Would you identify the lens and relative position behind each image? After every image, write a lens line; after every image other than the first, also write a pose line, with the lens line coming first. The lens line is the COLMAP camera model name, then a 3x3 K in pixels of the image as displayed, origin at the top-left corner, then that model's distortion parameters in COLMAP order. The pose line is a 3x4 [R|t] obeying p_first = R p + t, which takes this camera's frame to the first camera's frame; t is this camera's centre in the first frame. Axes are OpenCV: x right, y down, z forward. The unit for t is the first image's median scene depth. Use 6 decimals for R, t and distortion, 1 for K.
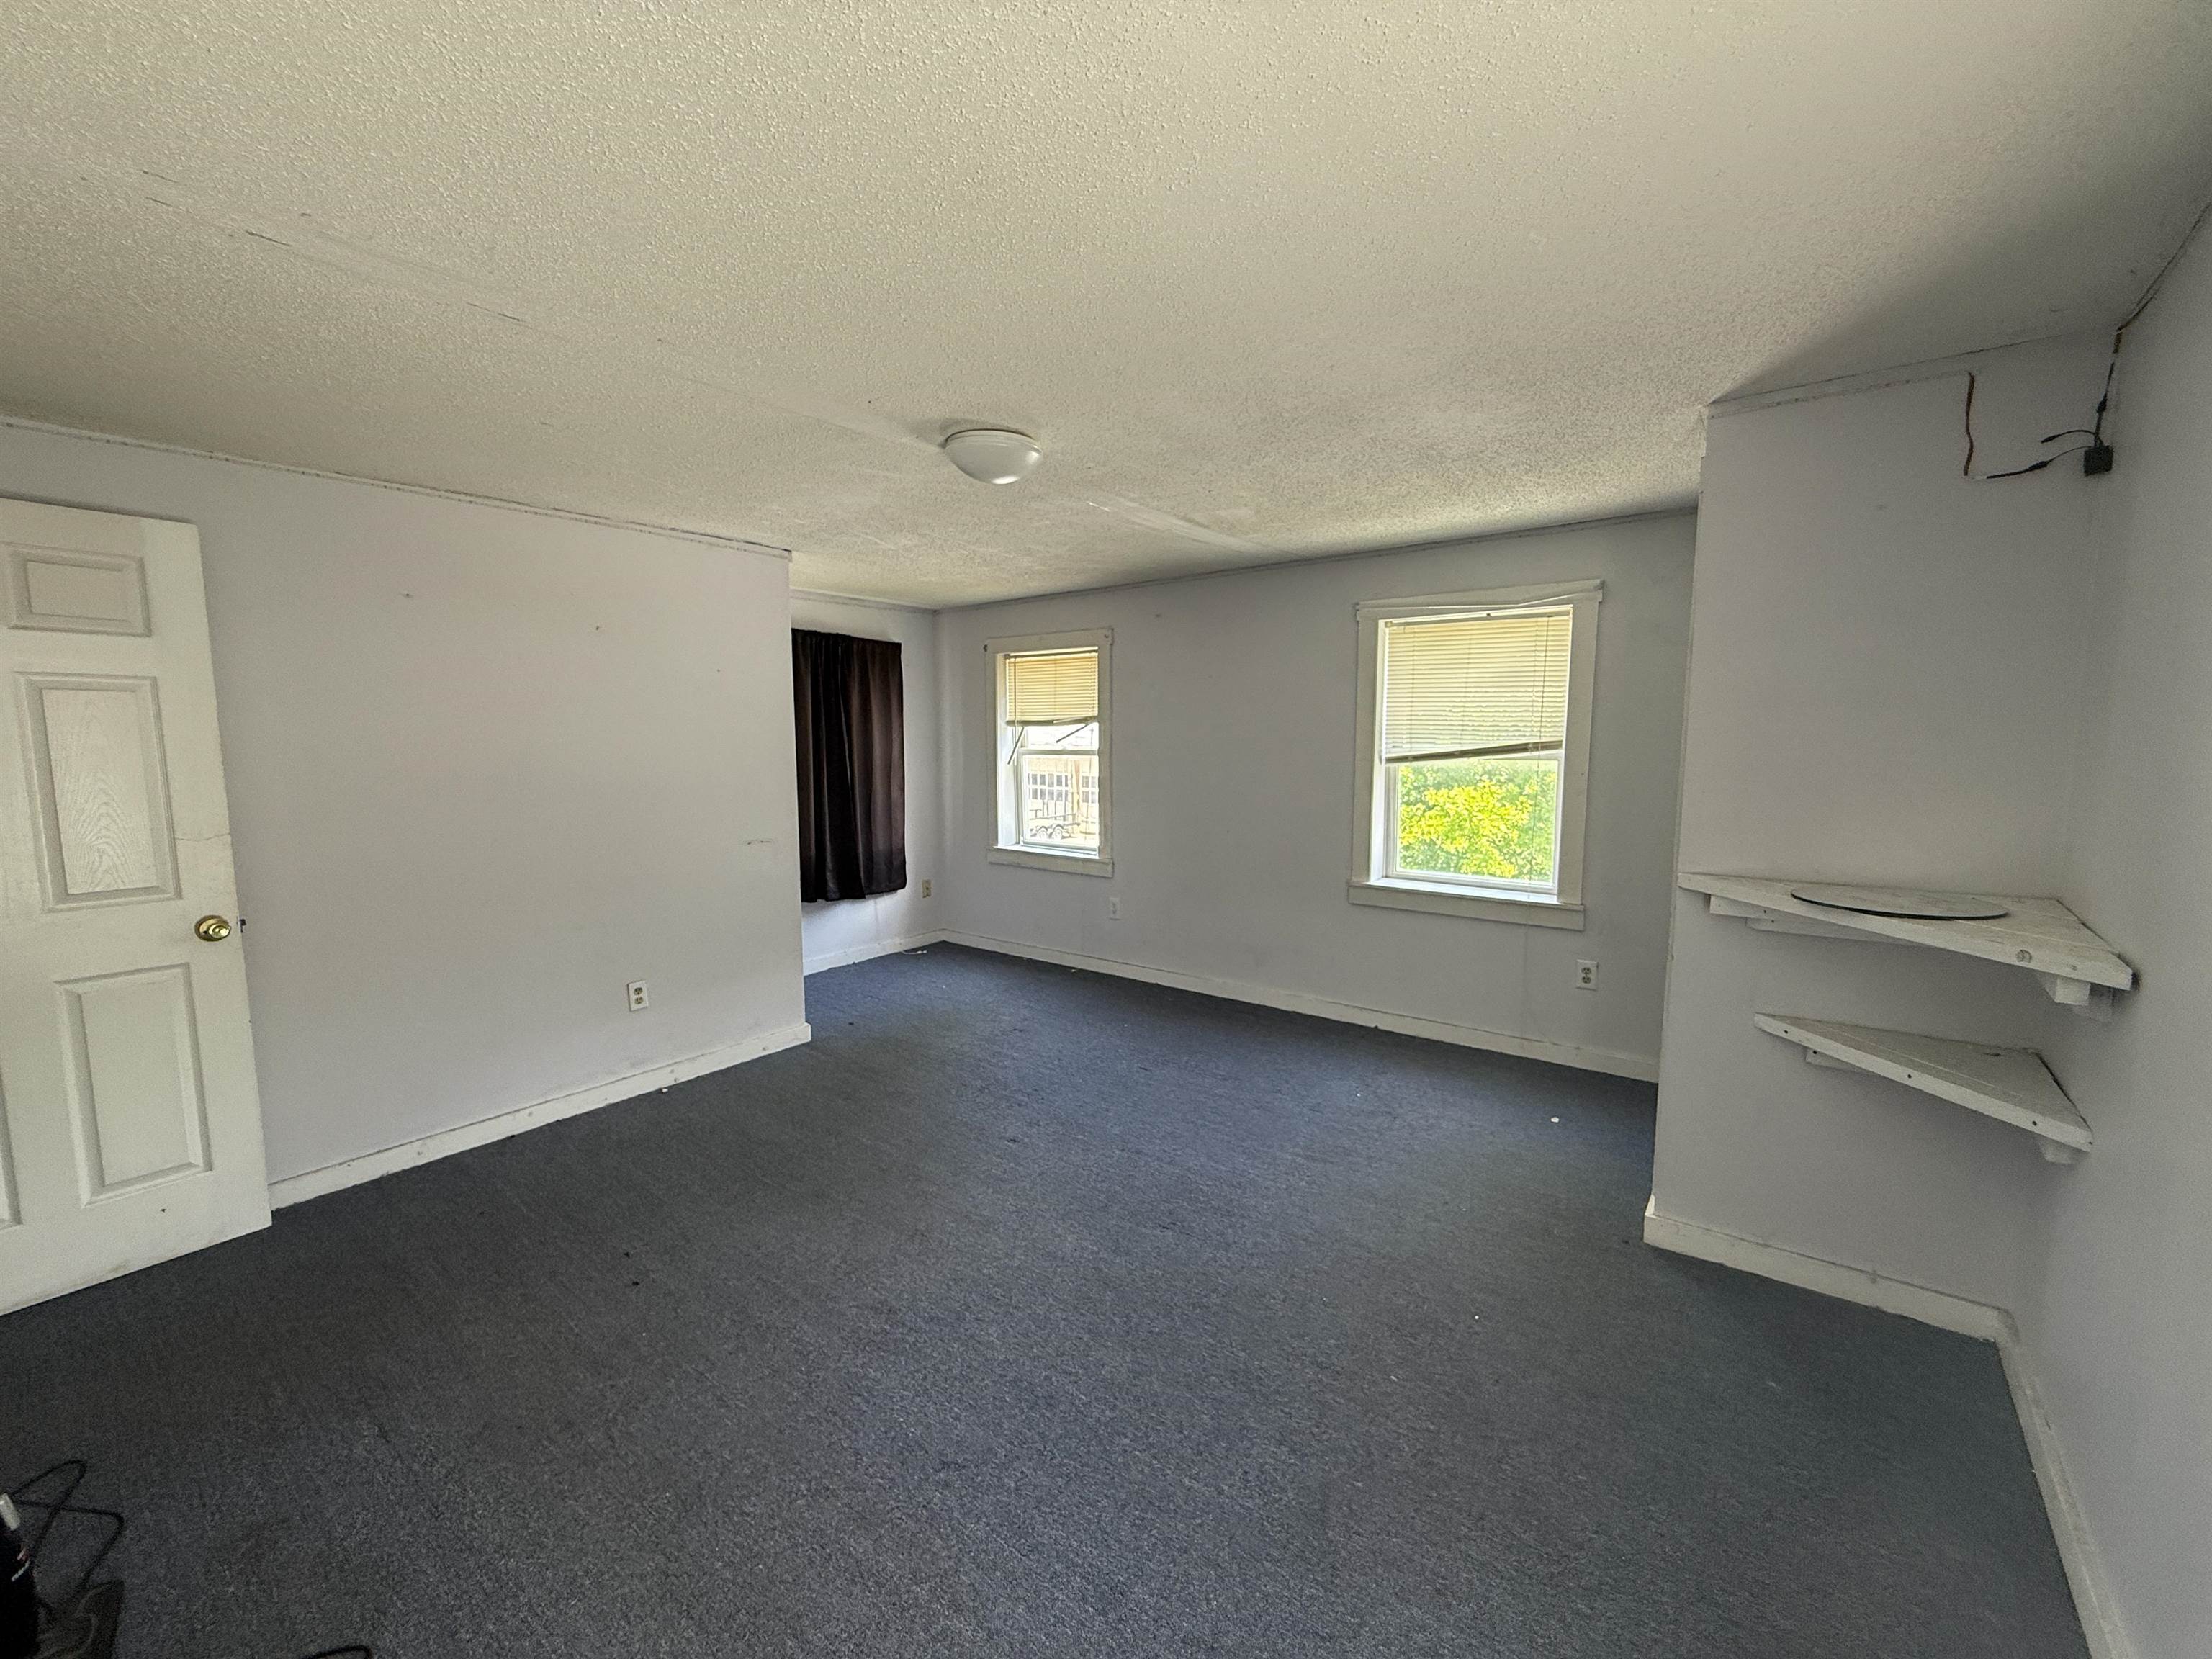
lens RADIAL K [[886.1, 0, 1089.5], [0, 886.1, 831.1], [0, 0, 1]] dist [0.002624, -0.000152]
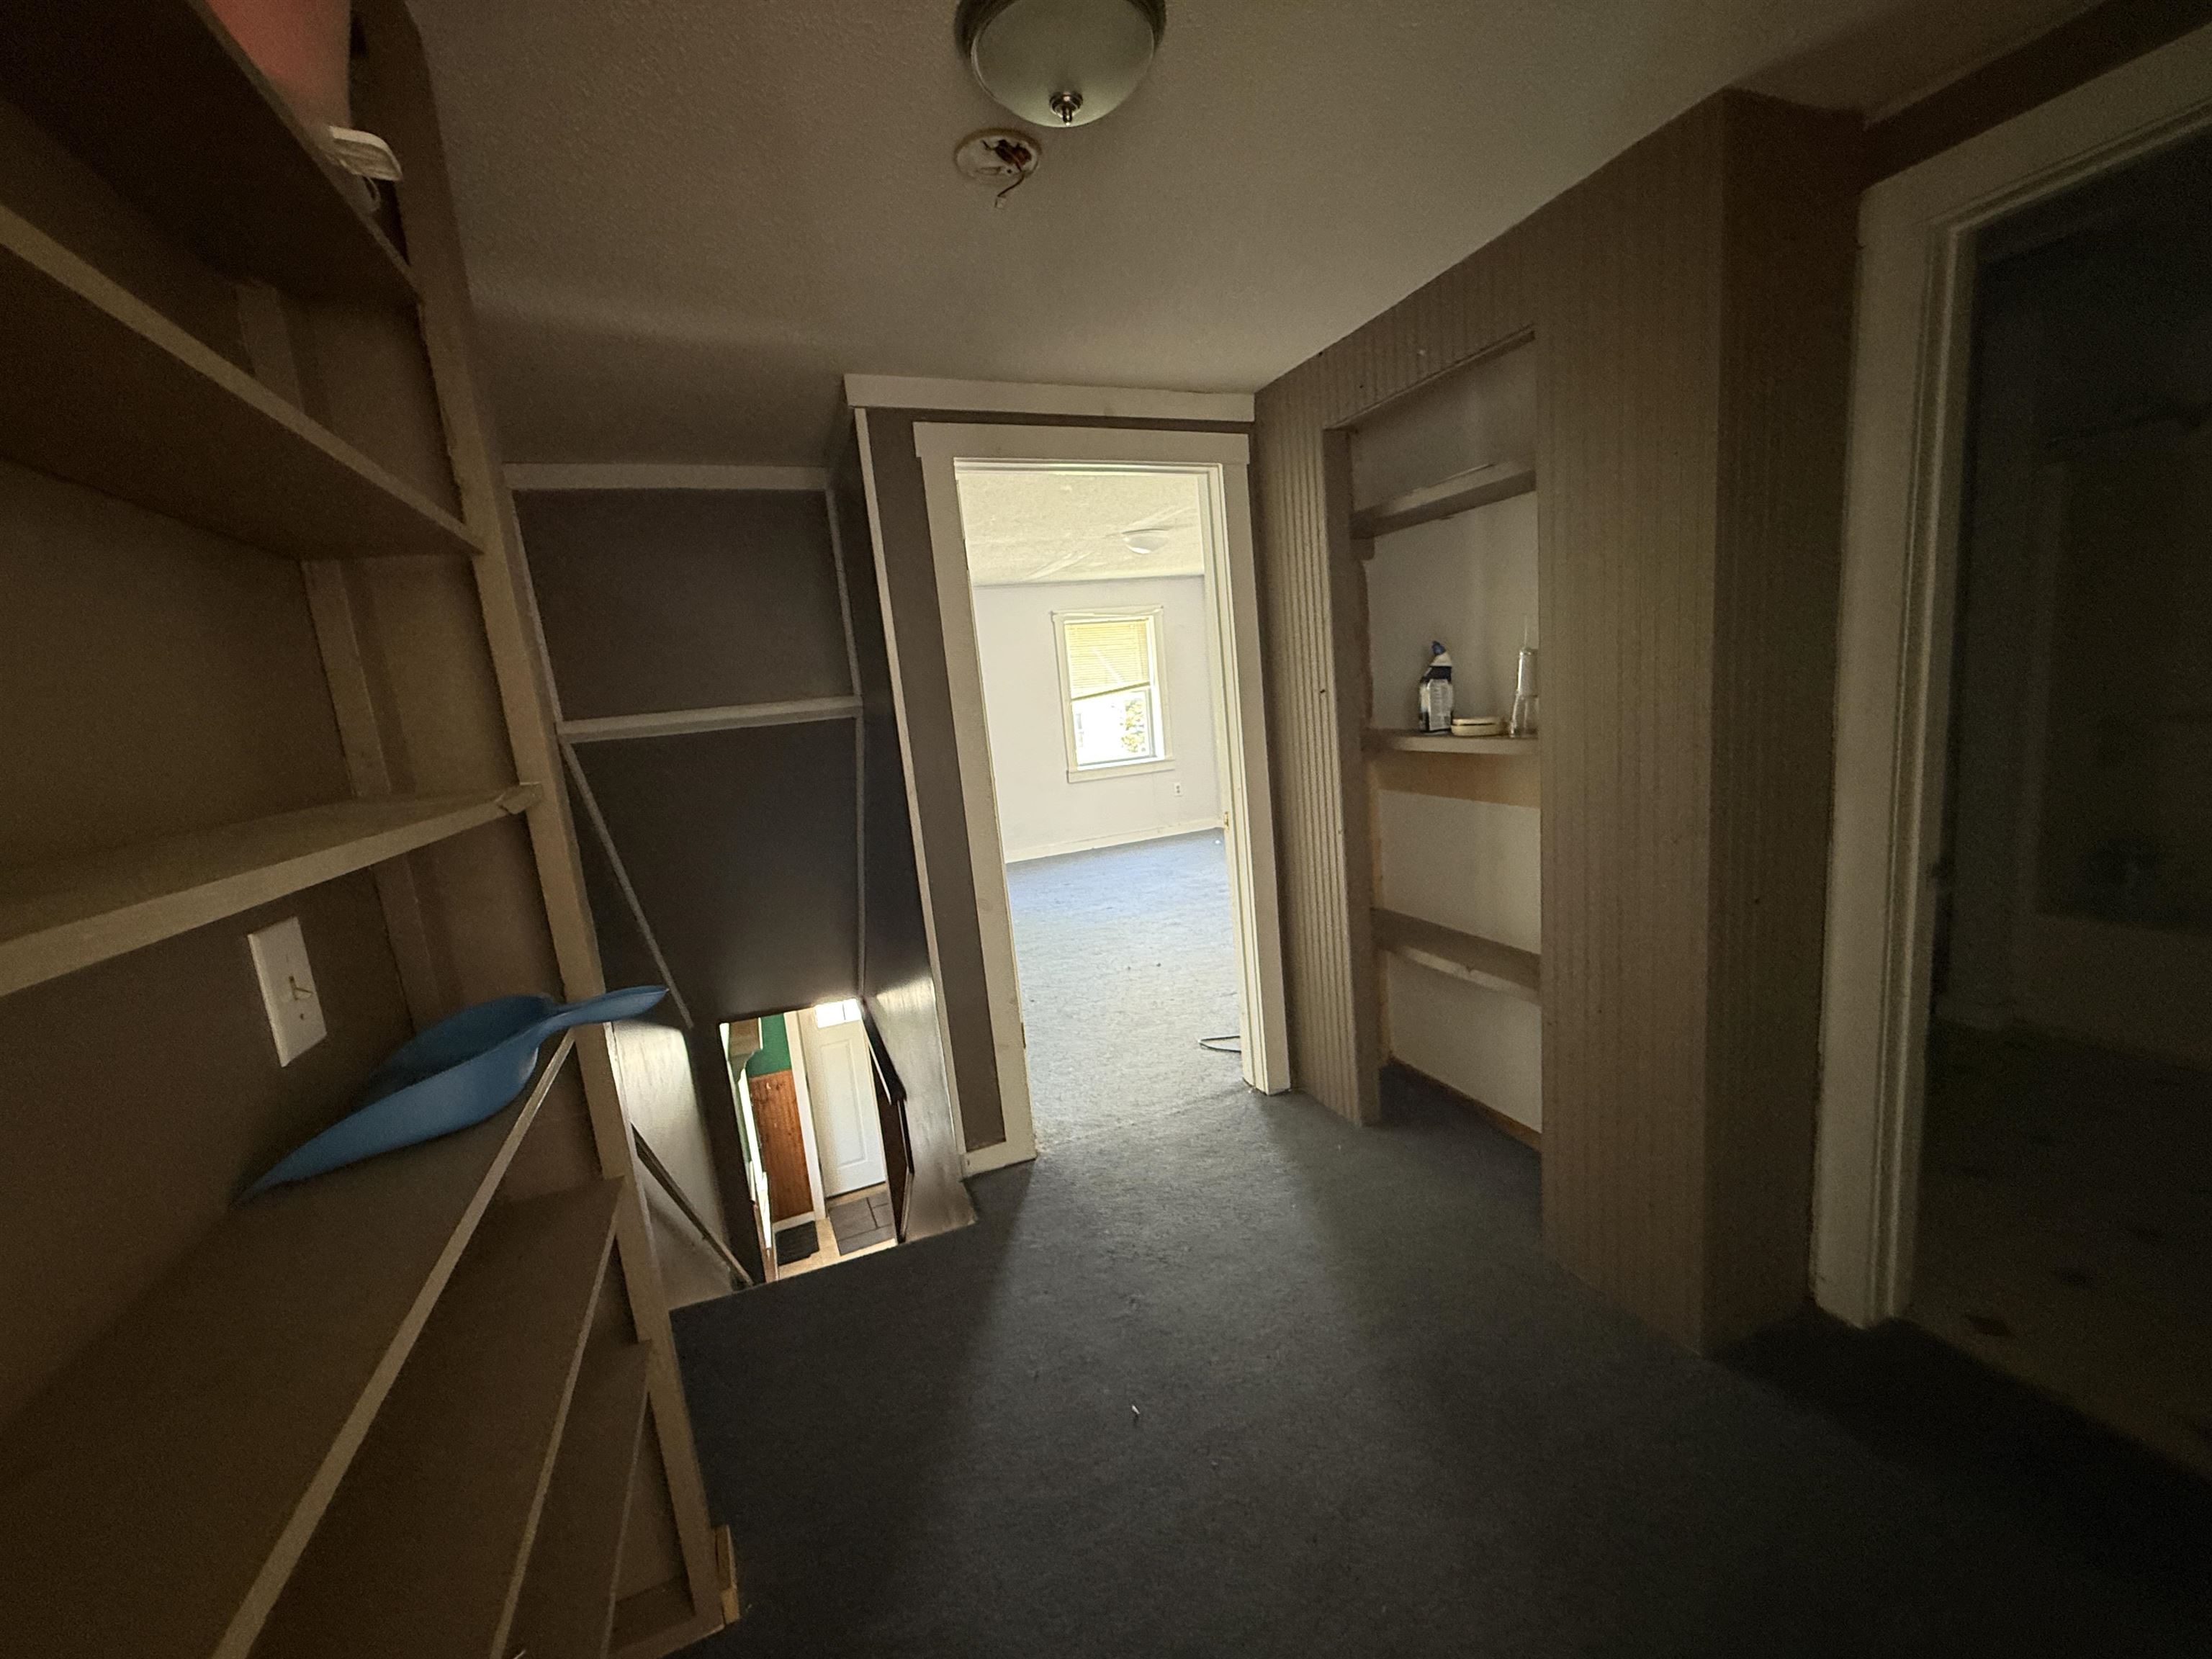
lens RADIAL K [[886.1, 0, 1103.1], [0, 886.1, 831.7], [0, 0, 1]] dist [0.002624, -0.000152]
pose [[0.489328, -0.182352, 0.852822, -1.298322], [0.184229, 0.977441, 0.103292, 0.007337], [-0.852419, 0.106571, 0.511884, 0.060842]]
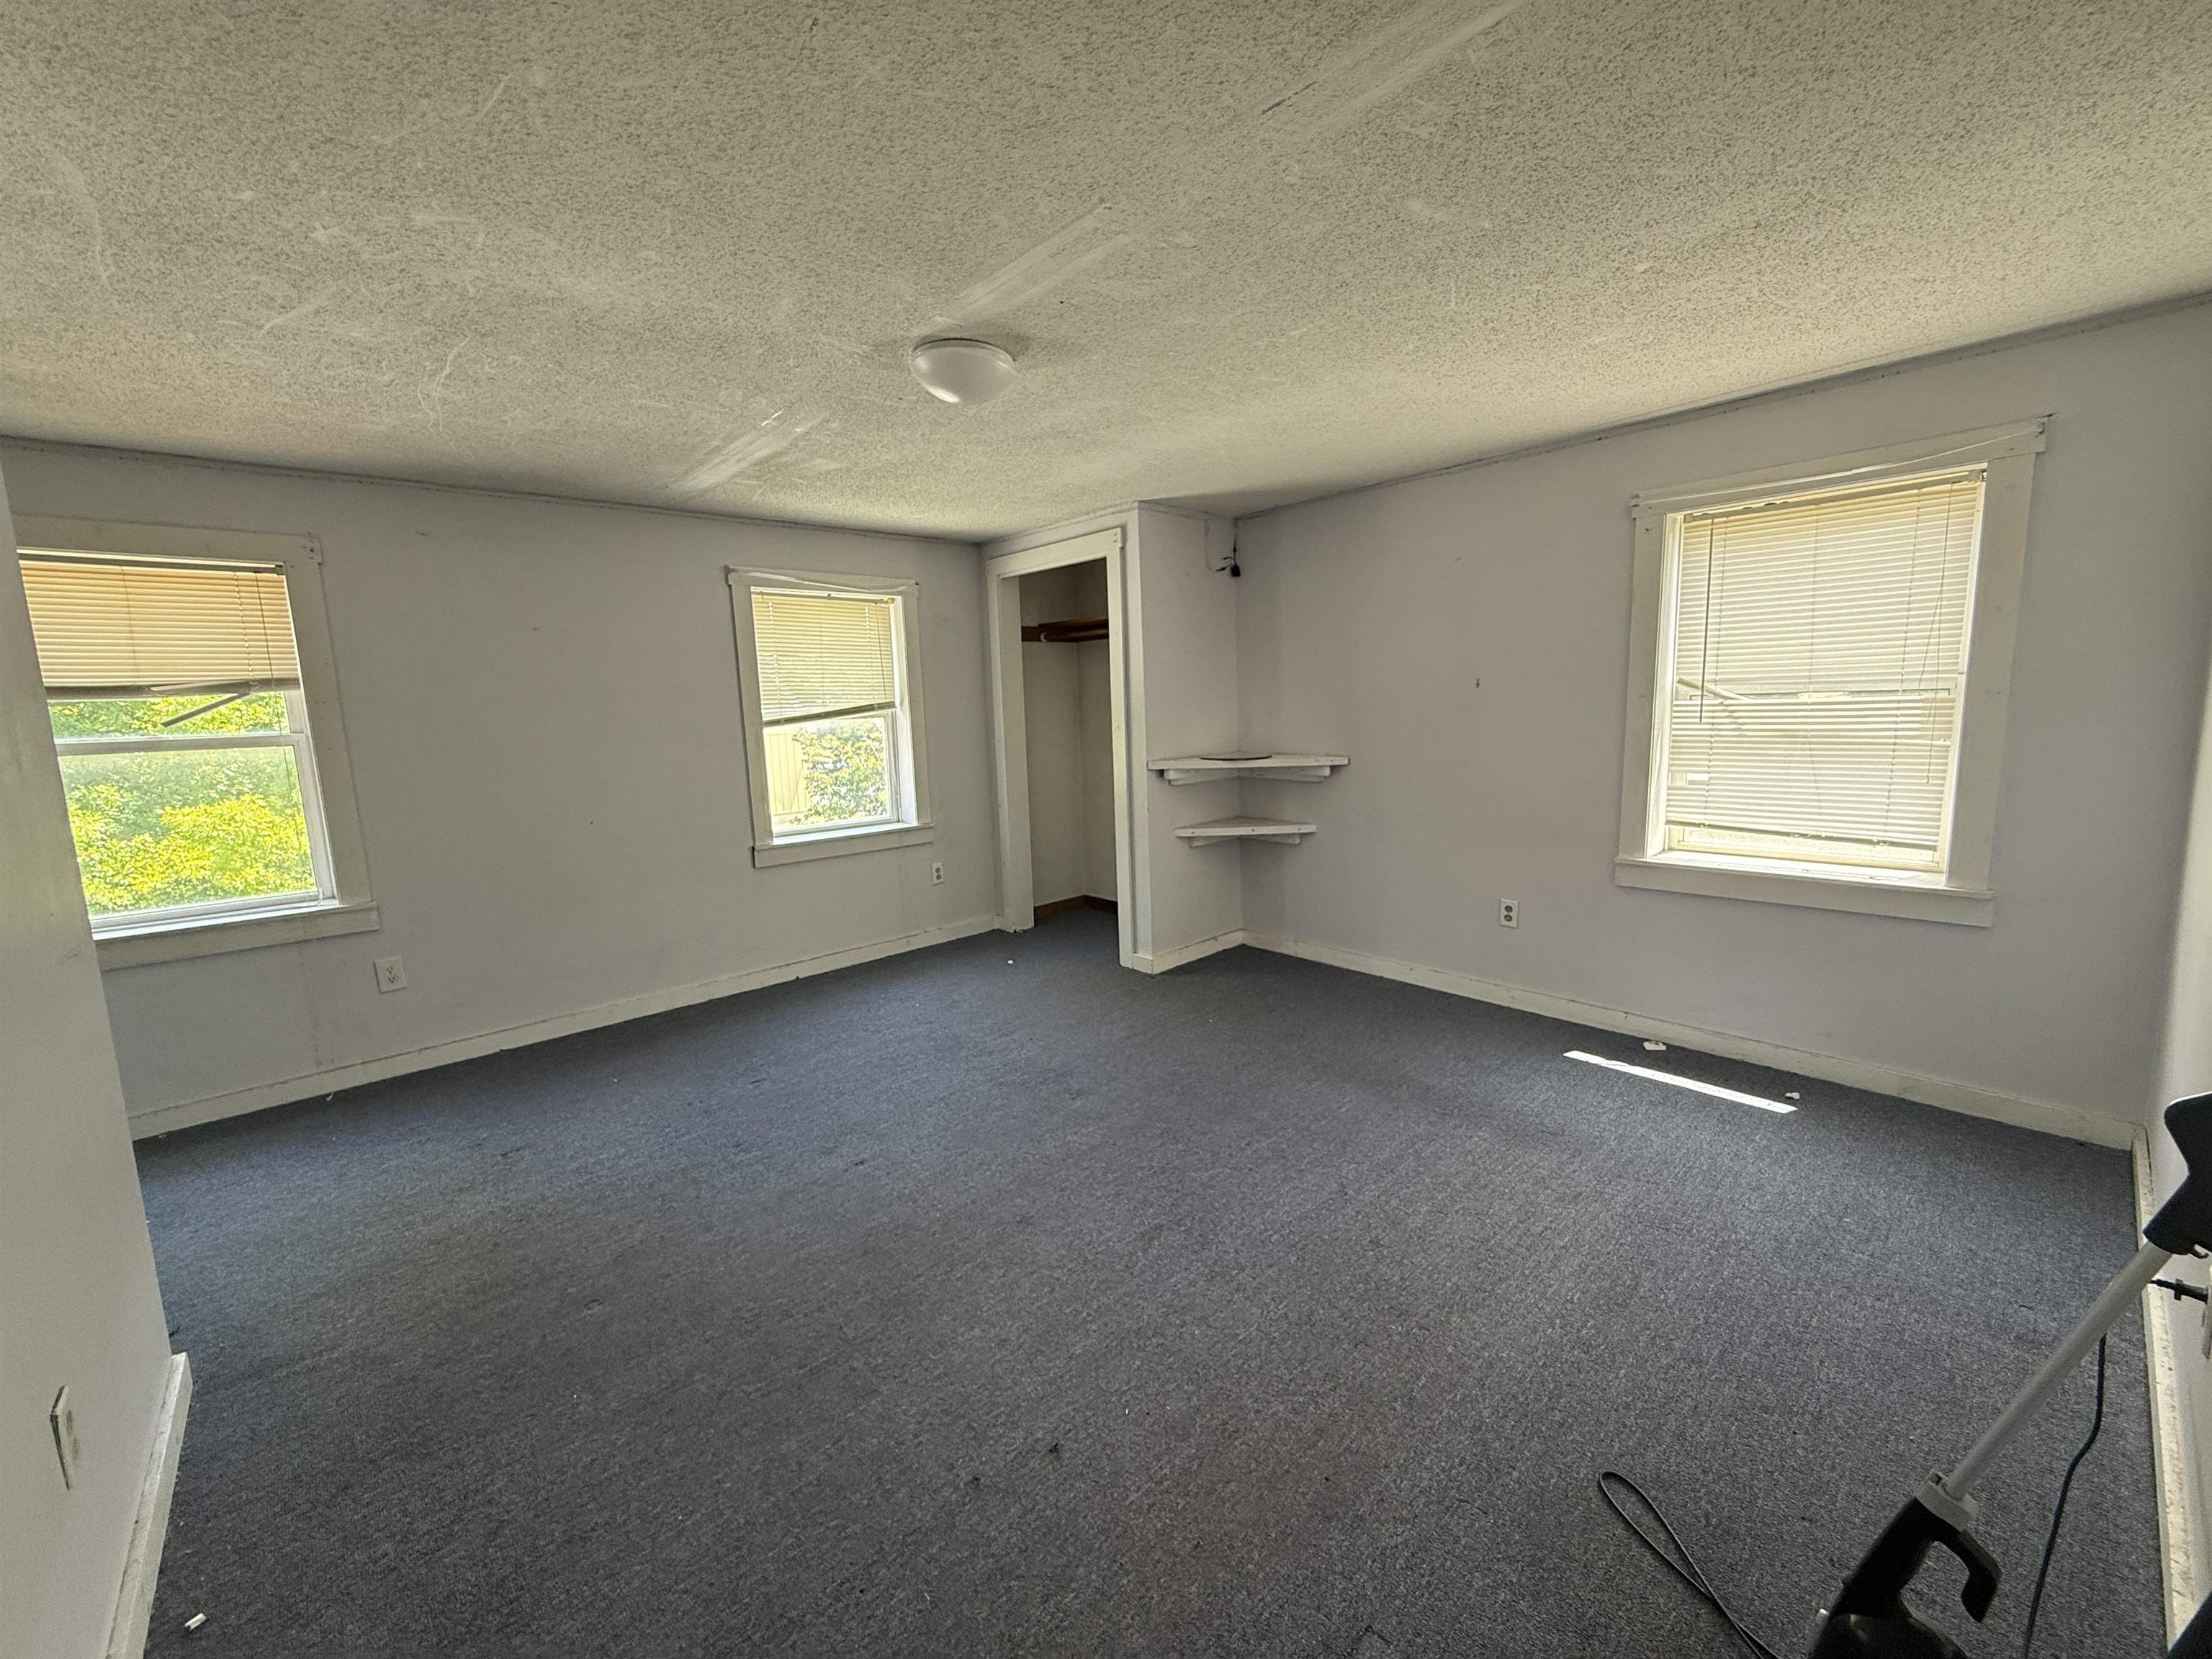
lens RADIAL K [[886.1, 0, 1099.4], [0, 886.1, 833.0], [0, 0, 1]] dist [0.002624, -0.000152]
pose [[0.160819, -0.142084, 0.976703, -0.675747], [0.145035, 0.982243, 0.119009, -0.023035], [-0.976270, 0.122517, 0.178570, 0.477022]]
